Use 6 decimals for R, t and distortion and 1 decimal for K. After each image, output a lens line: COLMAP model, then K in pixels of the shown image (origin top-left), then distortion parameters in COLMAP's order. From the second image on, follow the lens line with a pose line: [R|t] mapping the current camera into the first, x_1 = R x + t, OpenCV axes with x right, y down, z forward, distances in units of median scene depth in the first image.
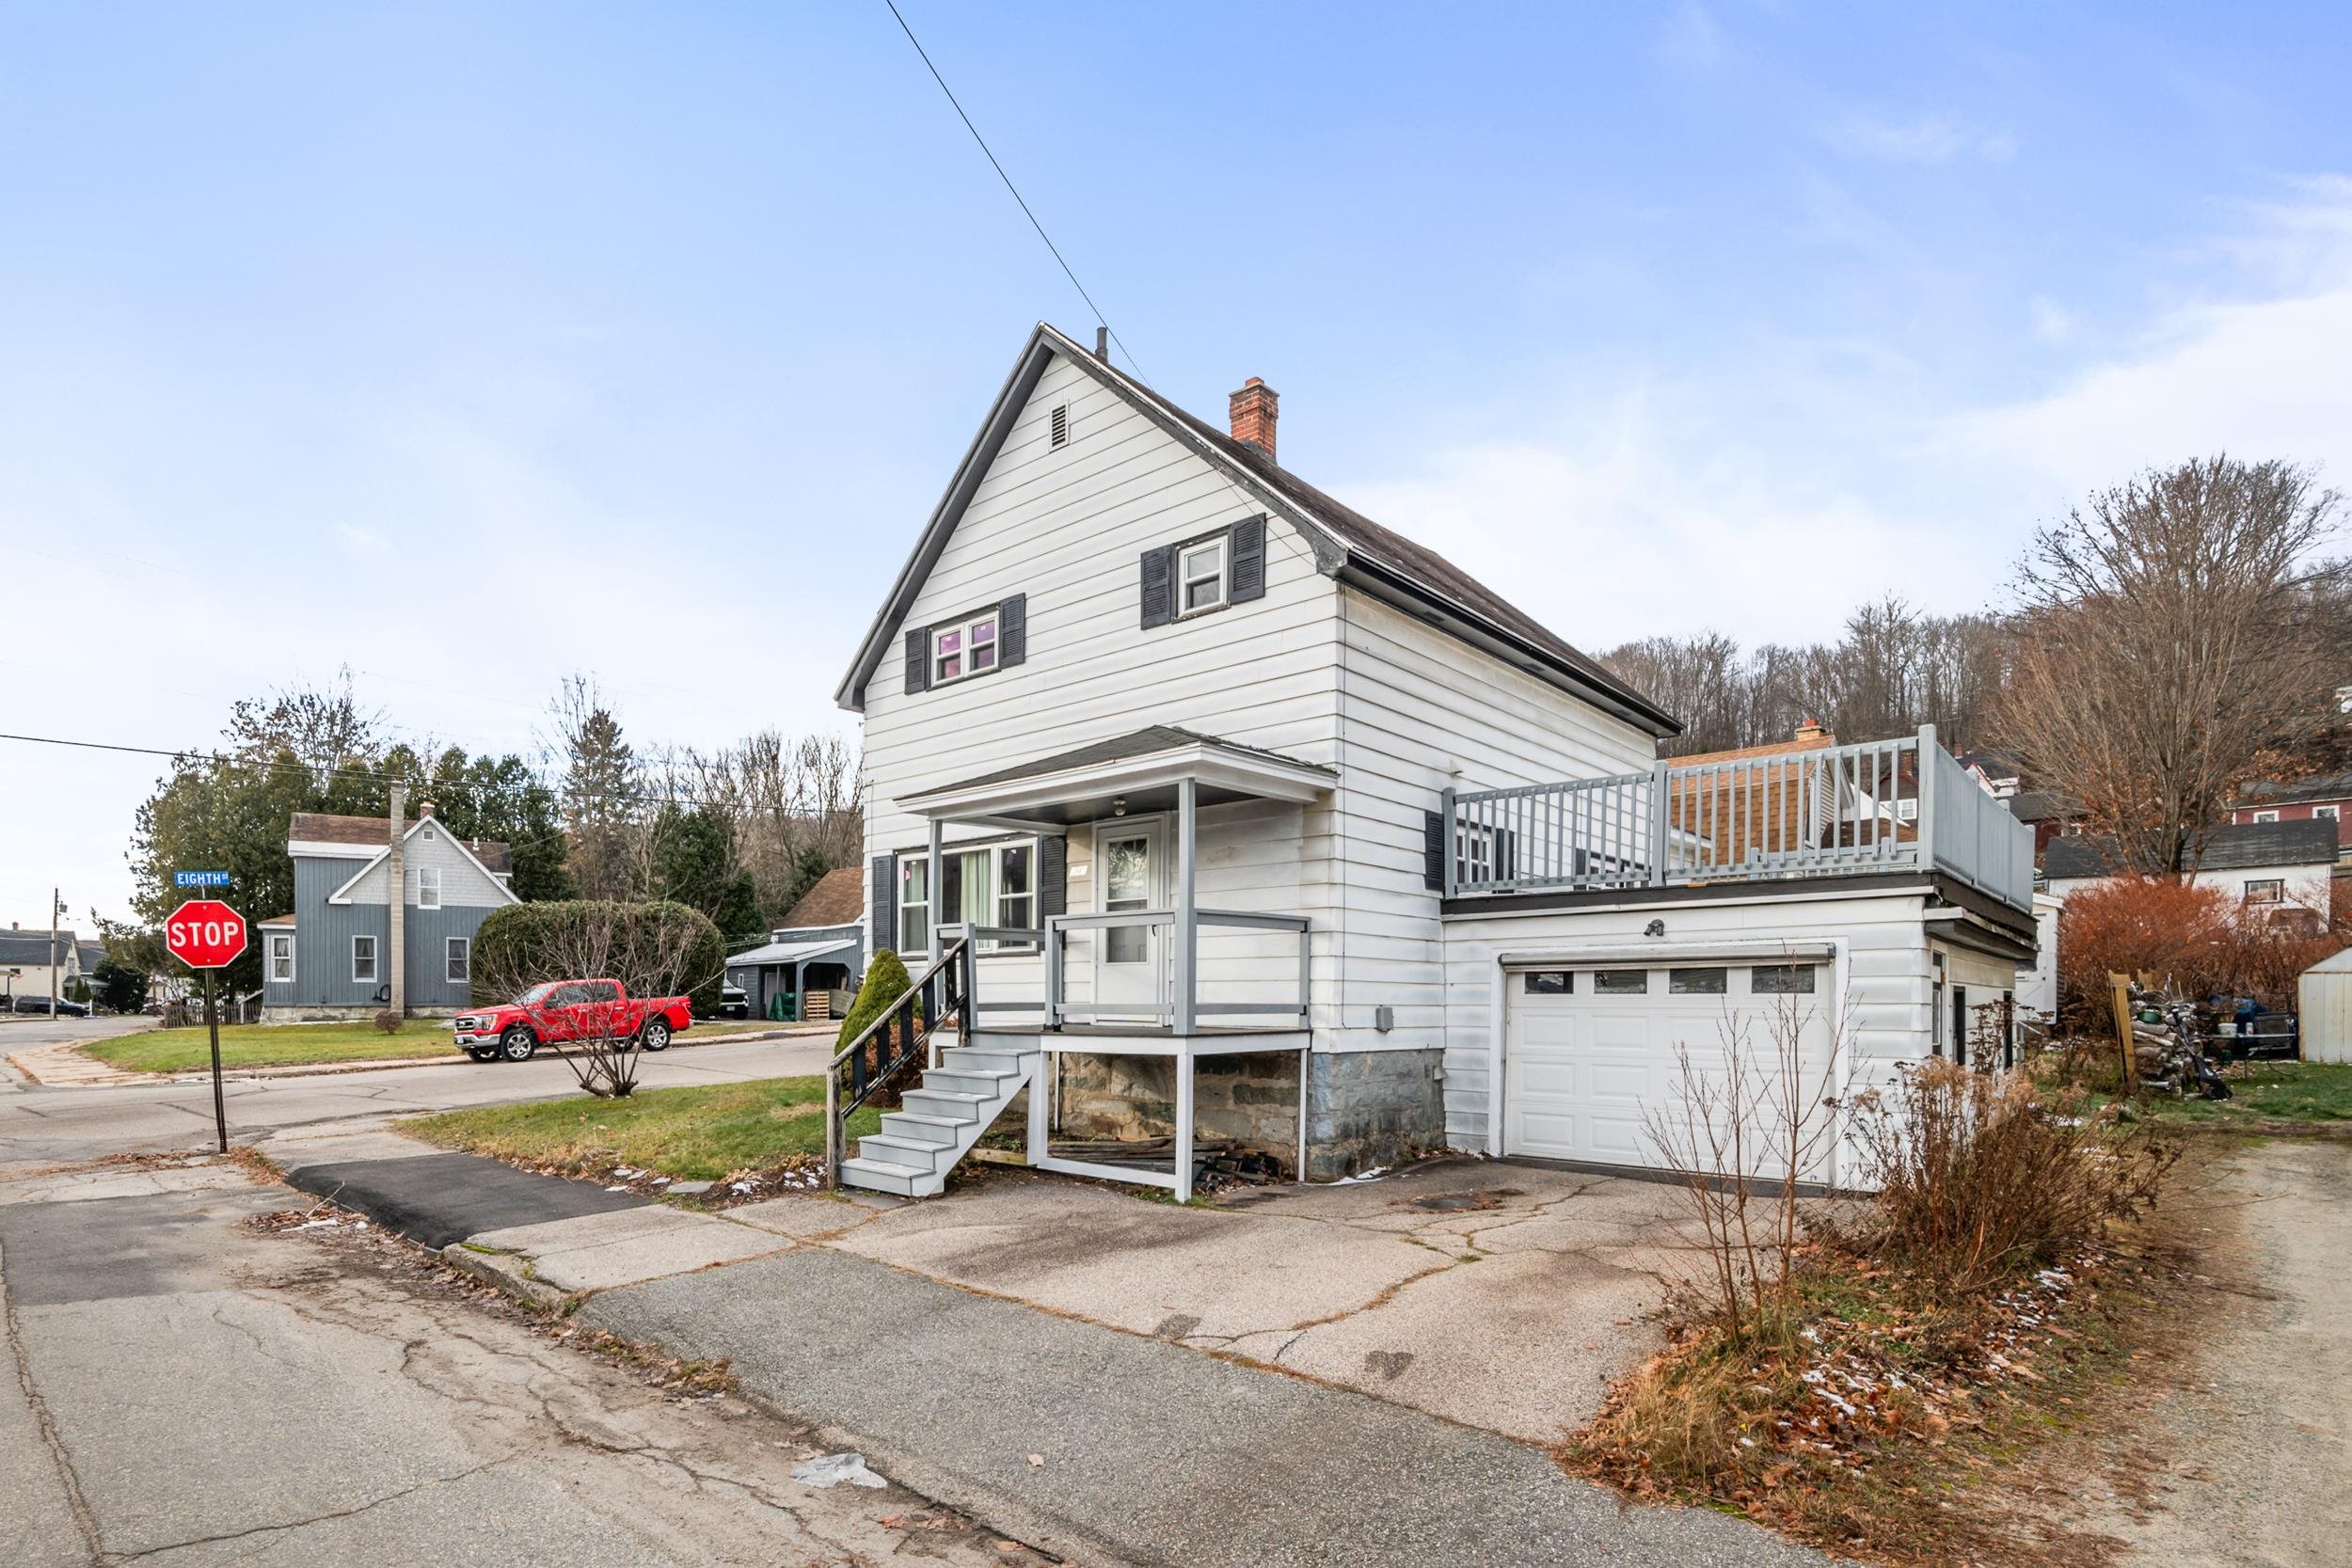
lens RADIAL K [[917.8, 0, 1176.1], [0, 917.8, 778.5], [0, 0, 1]] dist [-0.001879, 0.000010]
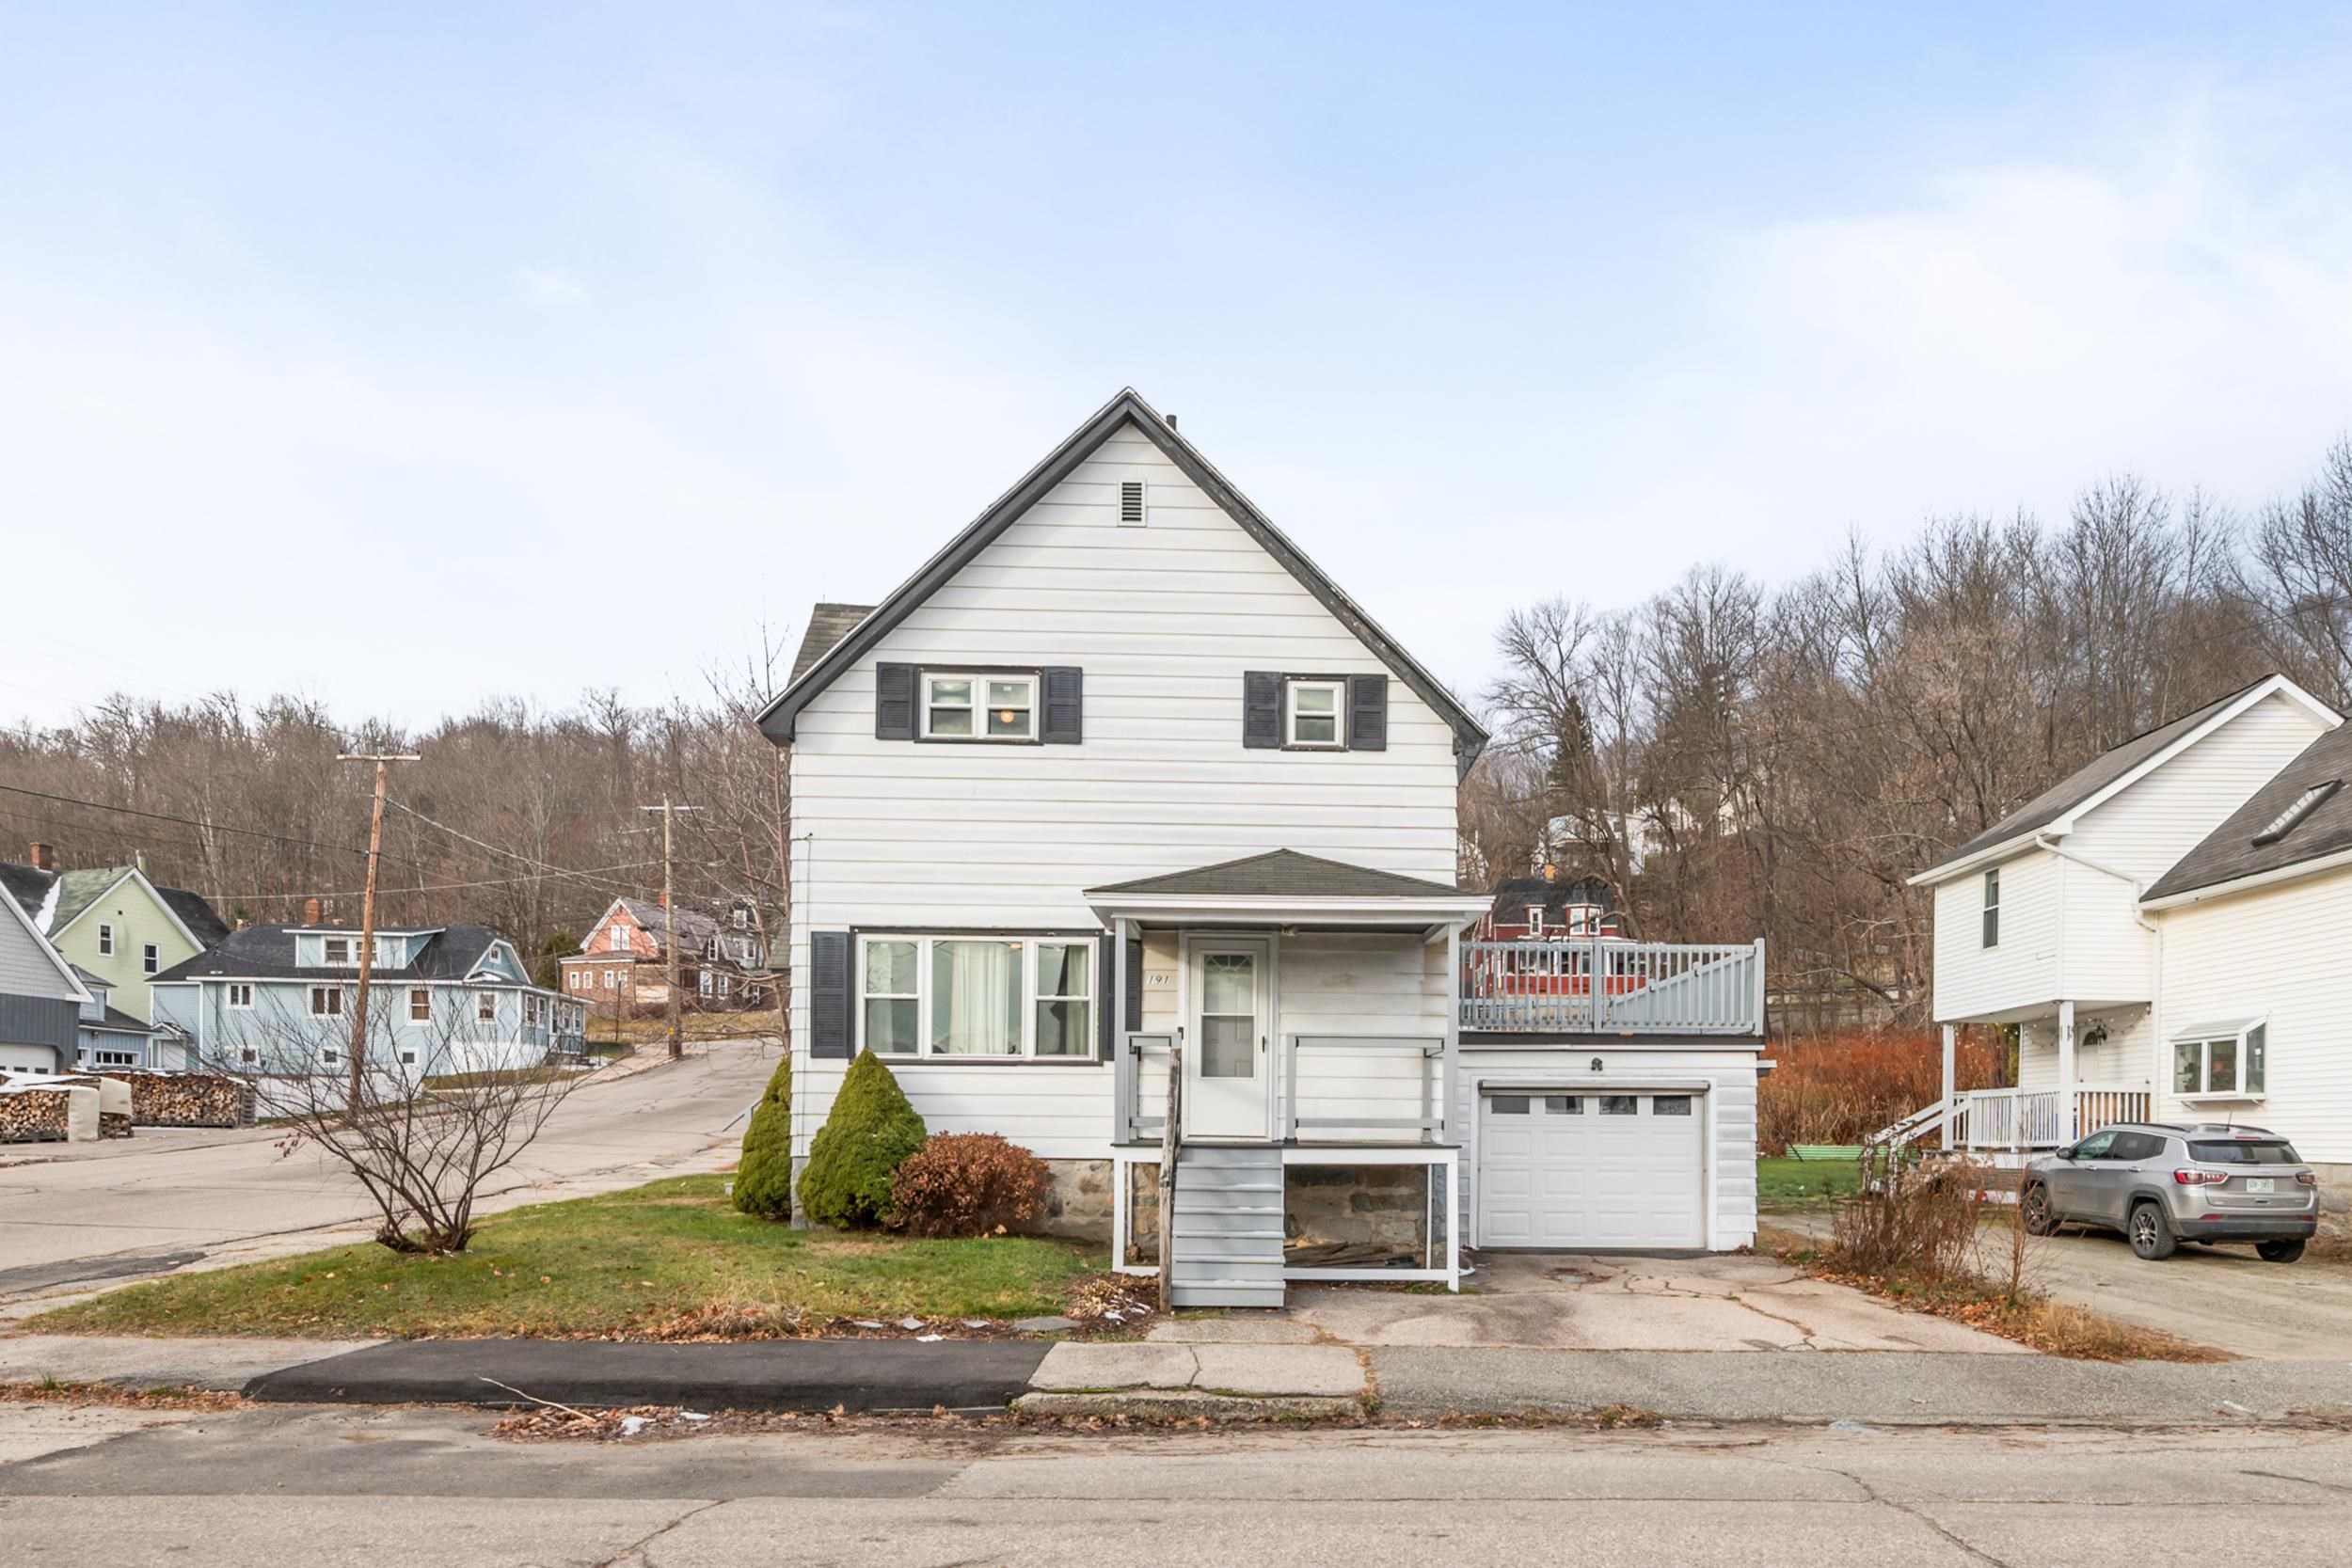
lens RADIAL K [[1066.1, 0, 1176.8], [0, 1066.1, 832.1], [0, 0, 1]] dist [0.001101, 0.000064]
pose [[0.807348, 0.161203, 0.567629, -0.782795], [-0.145400, 0.986647, -0.073396, 0.028770], [-0.571881, -0.023277, 0.820006, 0.080329]]
